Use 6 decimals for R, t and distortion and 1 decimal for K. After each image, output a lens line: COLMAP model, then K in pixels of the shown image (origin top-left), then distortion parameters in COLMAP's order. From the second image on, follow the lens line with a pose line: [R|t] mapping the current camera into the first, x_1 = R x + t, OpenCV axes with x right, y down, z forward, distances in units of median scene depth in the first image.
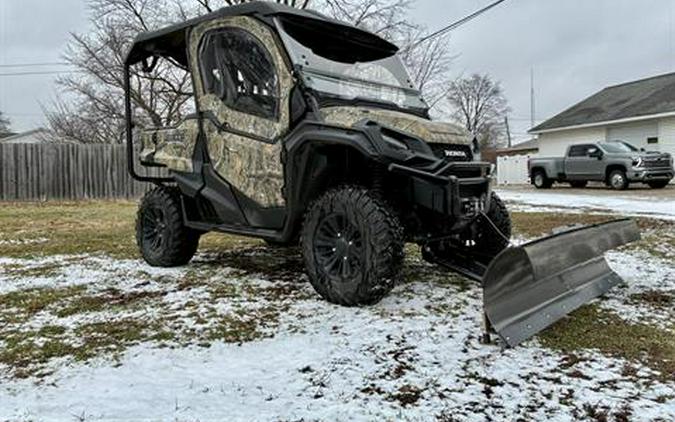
lens RADIAL K [[521.9, 0, 335.8], [0, 521.9, 167.4], [0, 0, 1]] dist [0.011691, 0.000992]
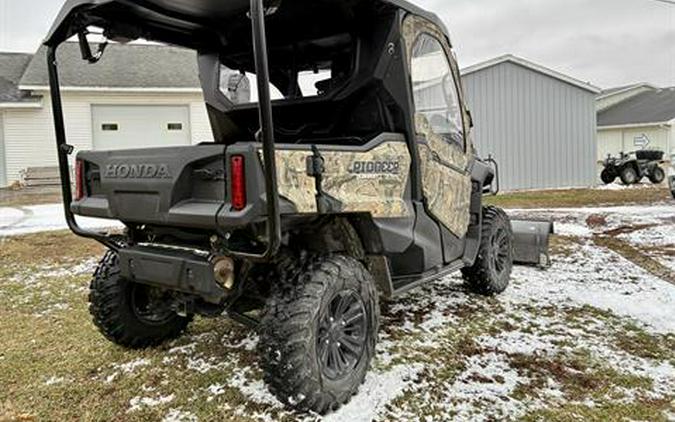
lens RADIAL K [[515.8, 0, 335.7], [0, 515.8, 168.6], [0, 0, 1]] dist [0.039913, -0.073374]
pose [[-0.089178, -0.019974, 0.995815, -1.118013], [0.015330, 0.999653, 0.021424, -0.084288], [-0.995898, 0.017176, -0.088841, 1.334129]]
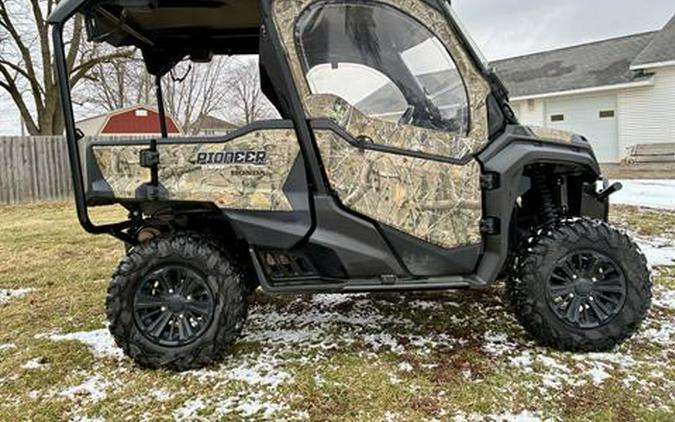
lens RADIAL K [[519.6, 0, 317.0], [0, 519.6, 163.3], [0, 0, 1]] dist [0.066547, -0.117252]
pose [[0.743200, -0.041800, 0.667762, -0.785170], [0.043529, 0.998953, 0.014085, -0.066468], [-0.667652, 0.018599, 0.744241, 0.562497]]
